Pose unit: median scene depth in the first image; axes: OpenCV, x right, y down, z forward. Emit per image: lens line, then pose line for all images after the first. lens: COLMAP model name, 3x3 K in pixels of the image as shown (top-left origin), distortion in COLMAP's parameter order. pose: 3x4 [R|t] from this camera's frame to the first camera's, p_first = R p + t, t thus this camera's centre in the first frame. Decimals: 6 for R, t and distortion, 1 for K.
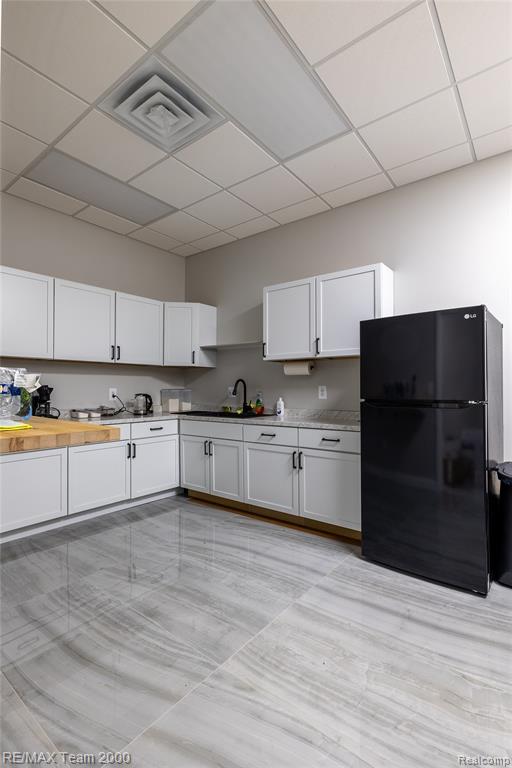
lens RADIAL K [[368.4, 0, 255.8], [0, 368.4, 386.2], [0, 0, 1]] dist [0.001662, 0.000255]
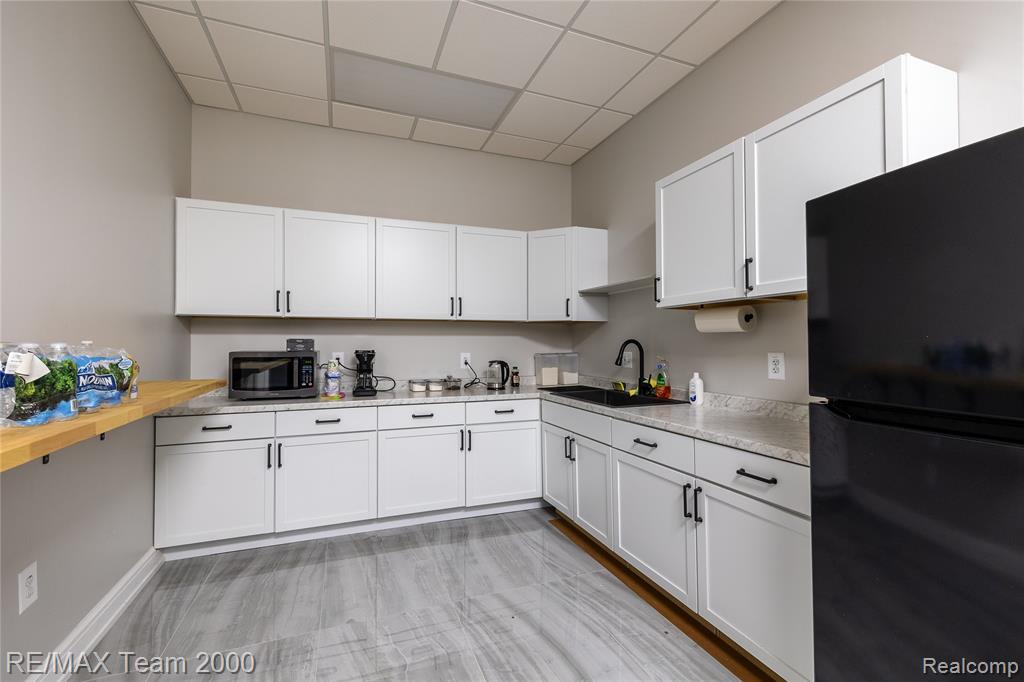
lens RADIAL K [[433.8, 0, 510.7], [0, 433.8, 339.5], [0, 0, 1]] dist [0.002076, 0.000157]
pose [[0.856311, -0.007230, -0.516411, 0.178450], [0.005084, 0.999972, -0.005569, -0.018443], [0.516436, 0.002144, 0.856323, 0.306055]]
